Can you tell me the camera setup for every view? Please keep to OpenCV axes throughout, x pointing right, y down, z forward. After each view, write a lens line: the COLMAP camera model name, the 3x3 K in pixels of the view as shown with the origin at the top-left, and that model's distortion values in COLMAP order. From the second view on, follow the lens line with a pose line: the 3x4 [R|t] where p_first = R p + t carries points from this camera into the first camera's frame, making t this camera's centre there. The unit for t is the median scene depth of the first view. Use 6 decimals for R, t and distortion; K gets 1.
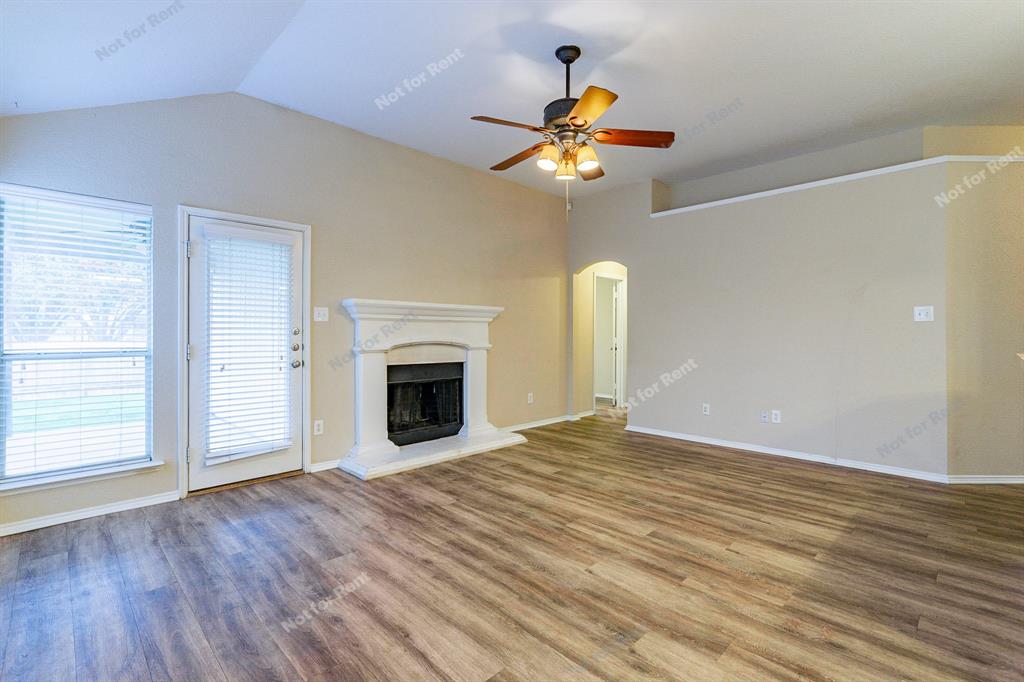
lens RADIAL K [[463.5, 0, 511.9], [0, 463.5, 334.3], [0, 0, 1]] dist [-0.001821, 0.000627]
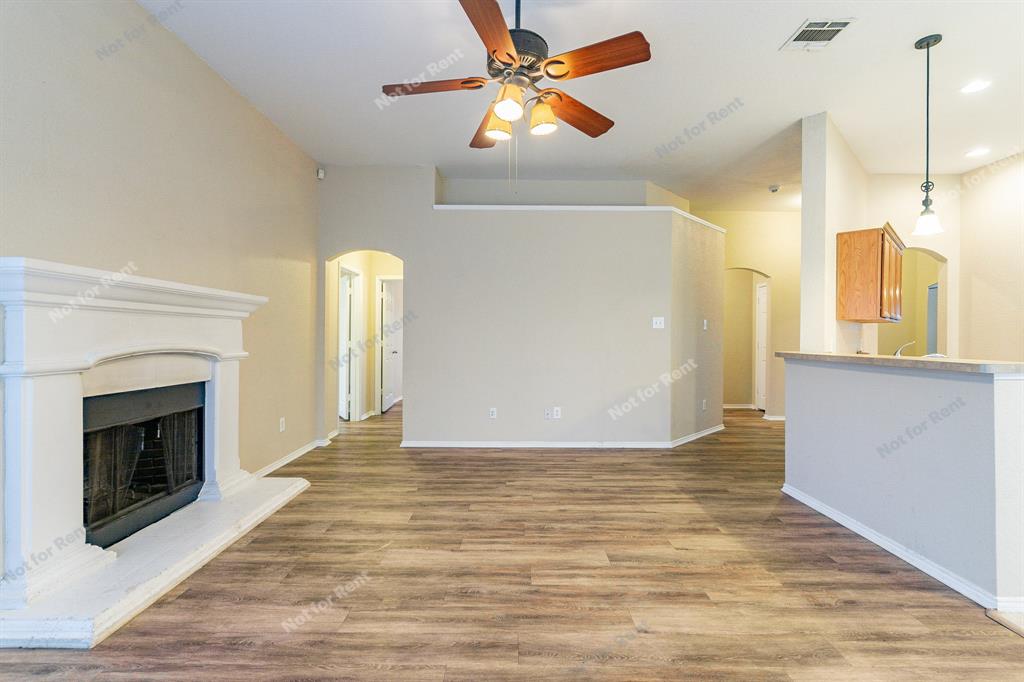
lens RADIAL K [[463.7, 0, 512.0], [0, 463.7, 341.0], [0, 0, 1]] dist [-0.001290, 0.000614]
pose [[0.701798, -0.001772, 0.712374, -0.415496], [-0.004778, 0.999963, 0.007194, -0.000271], [-0.712360, -0.008452, 0.701763, 0.436973]]
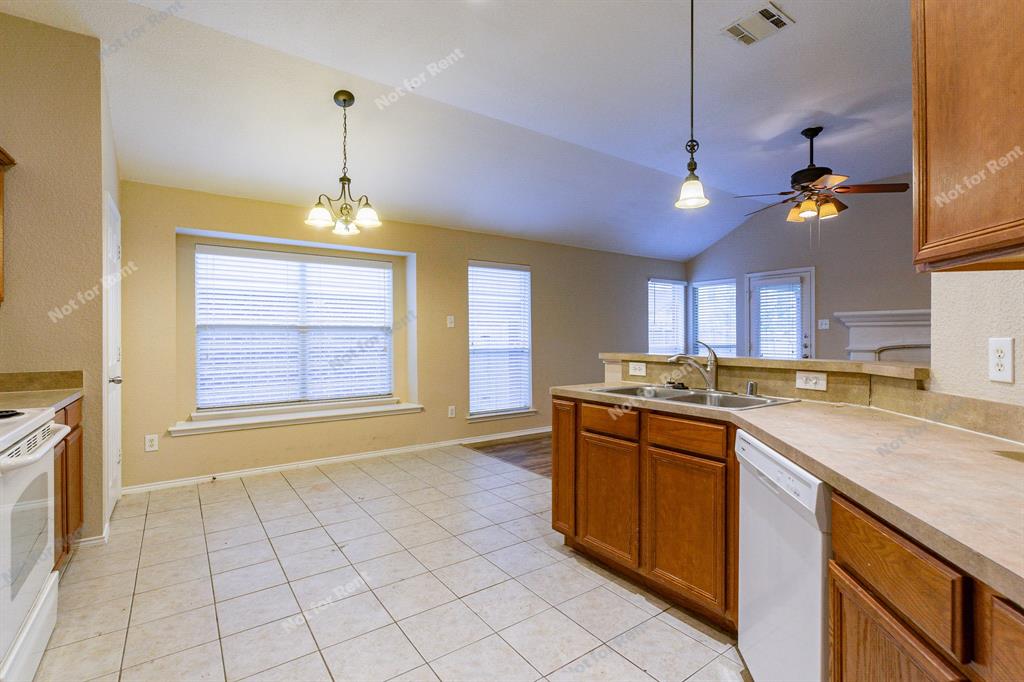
lens RADIAL K [[474.2, 0, 513.1], [0, 474.2, 337.2], [0, 0, 1]] dist [-0.000364, 0.000693]
pose [[-0.159238, 0.000818, -0.987240, 1.555130], [-0.001209, 0.999999, 0.001024, -0.001849], [0.987239, 0.001357, -0.159237, 0.340094]]
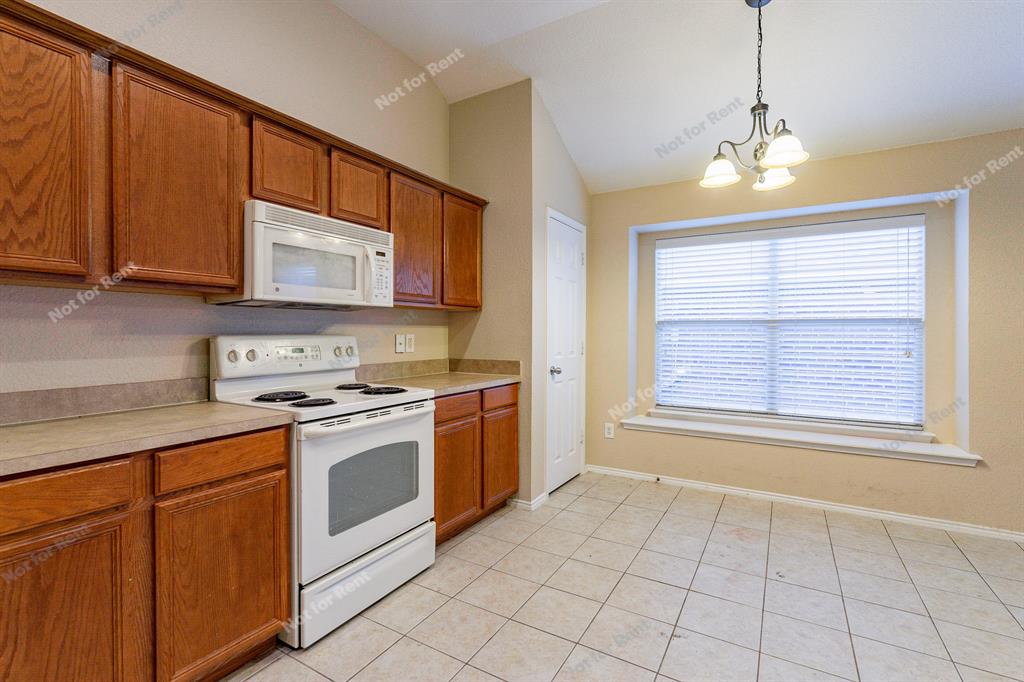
lens RADIAL K [[463.5, 0, 511.9], [0, 463.5, 334.3], [0, 0, 1]] dist [-0.001821, 0.000627]
pose [[-0.967520, -0.002644, -0.252780, 1.116580], [-0.004605, 0.999964, 0.007164, -0.003865], [0.252752, 0.008095, -0.967497, 0.405110]]
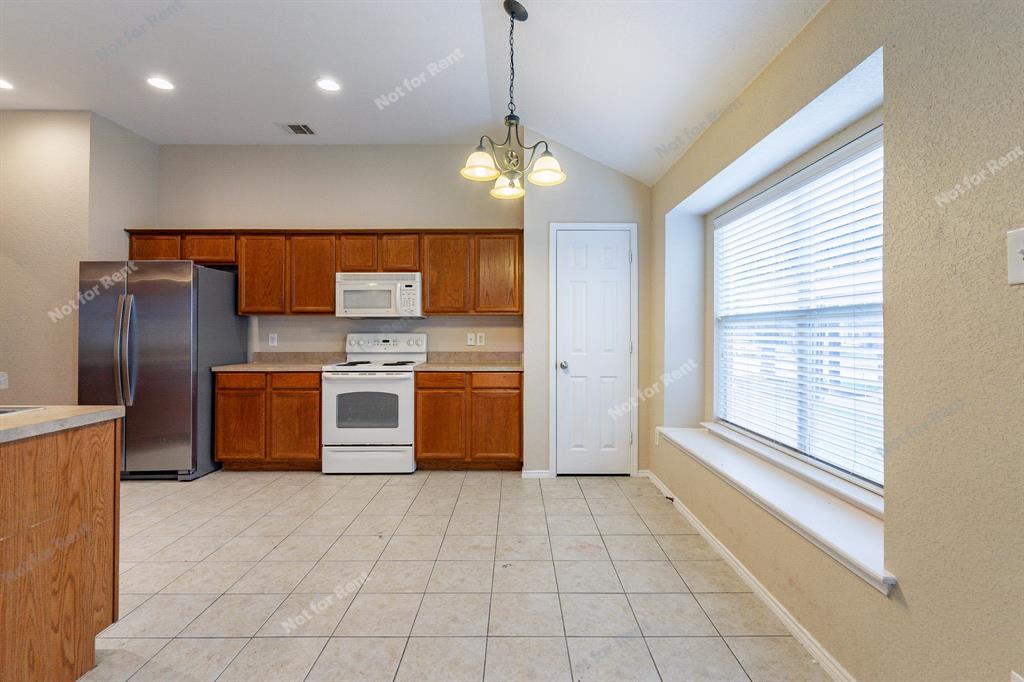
lens RADIAL K [[467.4, 0, 518.9], [0, 467.4, 327.3], [0, 0, 1]] dist [0.000082, 0.000541]
pose [[-0.713905, 0.006640, 0.700211, 0.000610], [0.000626, 0.999961, -0.008843, -0.000637], [-0.700242, -0.005875, -0.713881, 0.339493]]
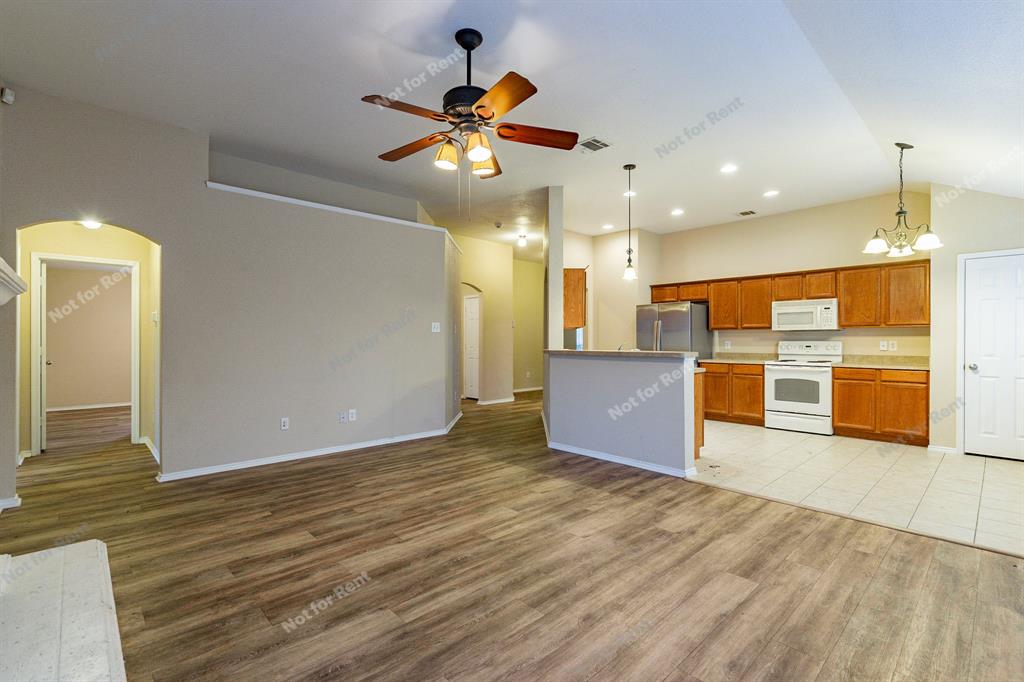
lens RADIAL K [[465.7, 0, 512.9], [0, 465.7, 341.7], [0, 0, 1]] dist [-0.001590, 0.000066]
pose [[0.022973, -0.004588, 0.999726, -0.769253], [0.001926, 0.999988, 0.004545, -0.003994], [-0.999734, 0.001821, 0.022982, 0.845612]]
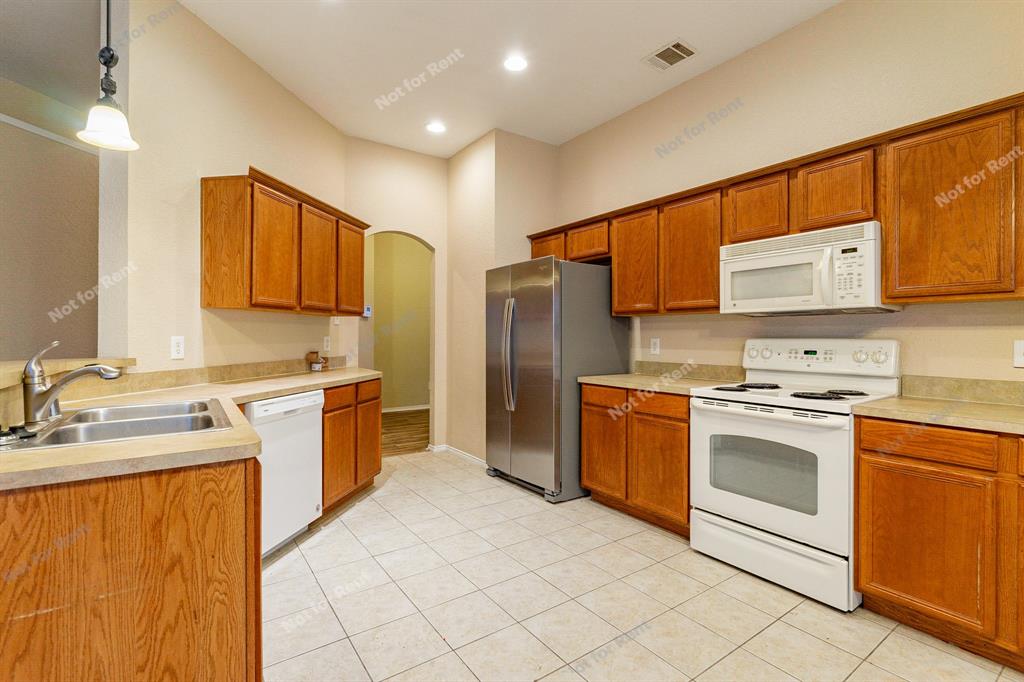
lens RADIAL K [[468.4, 0, 508.0], [0, 468.4, 336.9], [0, 0, 1]] dist [0.000162, 0.000520]
pose [[0.173171, -0.004583, 0.984881, 0.362643], [0.000689, 0.999989, 0.004532, -0.003199], [-0.984892, -0.000106, 0.173172, 0.000382]]
